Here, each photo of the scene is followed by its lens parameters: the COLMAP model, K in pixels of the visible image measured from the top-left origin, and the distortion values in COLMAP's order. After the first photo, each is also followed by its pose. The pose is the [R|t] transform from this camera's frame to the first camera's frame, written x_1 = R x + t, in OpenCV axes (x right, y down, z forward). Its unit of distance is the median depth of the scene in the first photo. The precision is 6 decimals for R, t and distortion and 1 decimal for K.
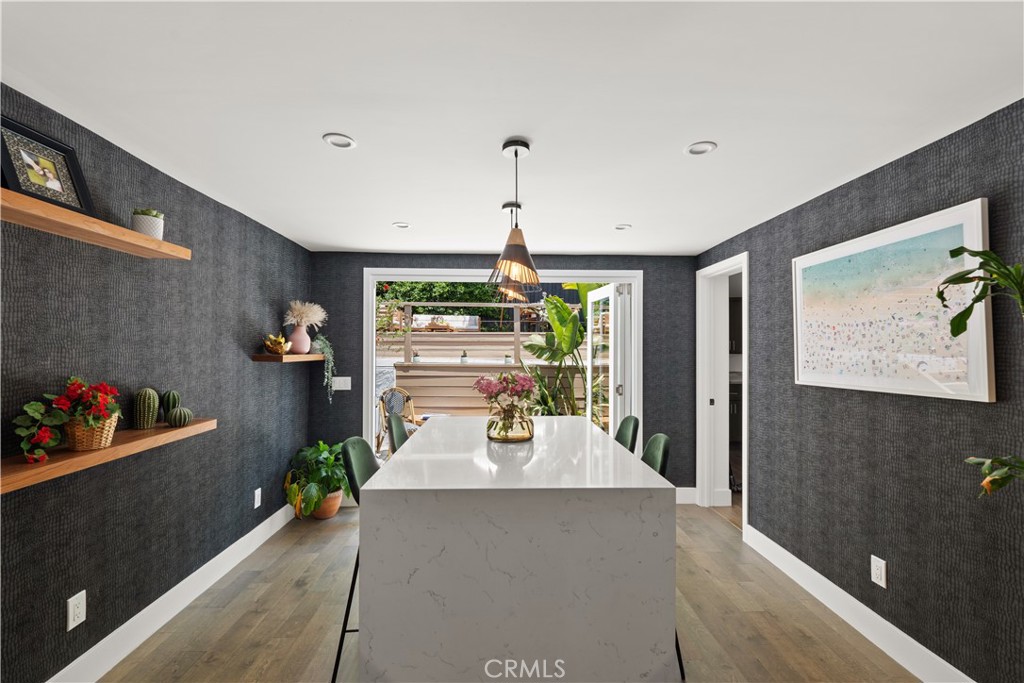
lens RADIAL K [[452.6, 0, 512.0], [0, 452.6, 341.5], [0, 0, 1]] dist [-0.002147, -0.001127]
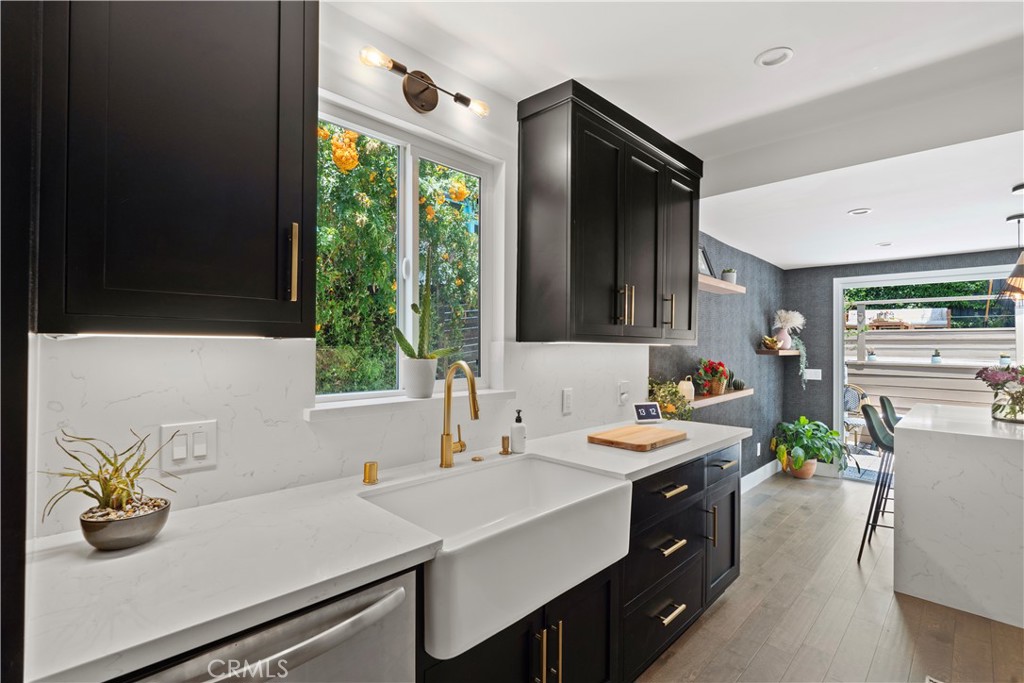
lens RADIAL K [[465.5, 0, 512.0], [0, 465.5, 341.5], [0, 0, 1]] dist [-0.002625, -0.000320]
pose [[0.687427, -0.004185, -0.726241, -0.020216], [0.004740, 0.999988, -0.001276, 0.000798], [0.726238, -0.002565, 0.687439, -0.455533]]
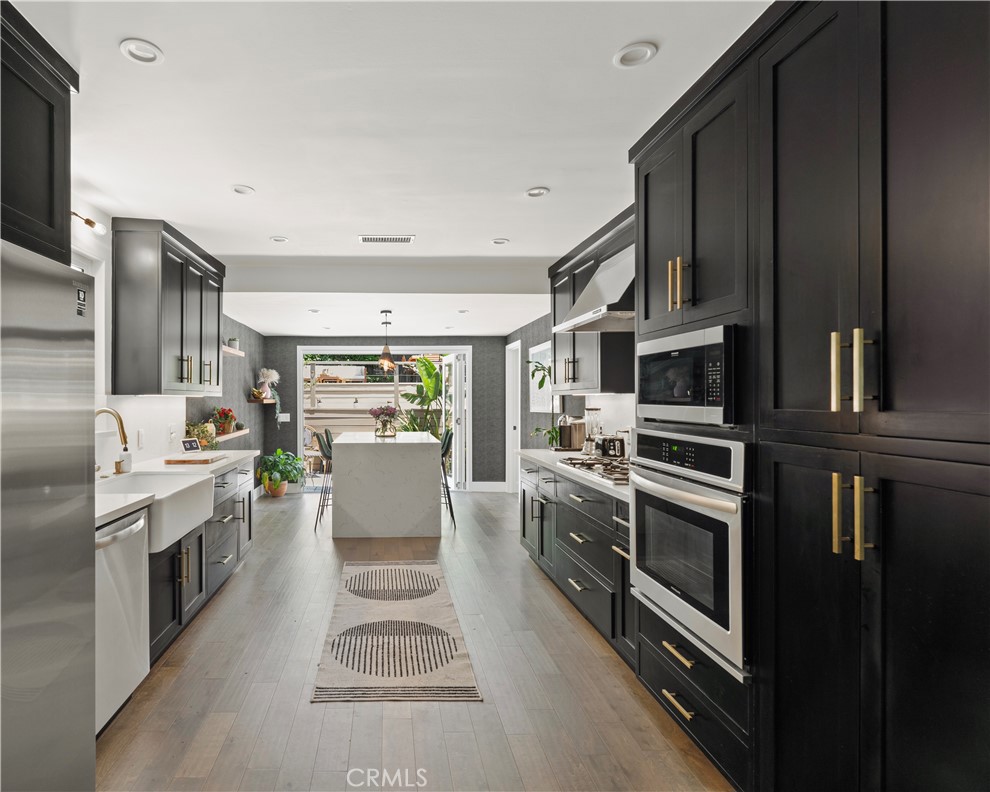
lens RADIAL K [[532.1, 0, 393.4], [0, 532.1, 396.8], [0, 0, 1]] dist [-0.000918, -0.000075]
pose [[0.999891, -0.006128, -0.013399, 0.039290], [0.006298, 0.999900, 0.012681, -0.003972], [0.013320, -0.012764, 0.999830, -0.884149]]
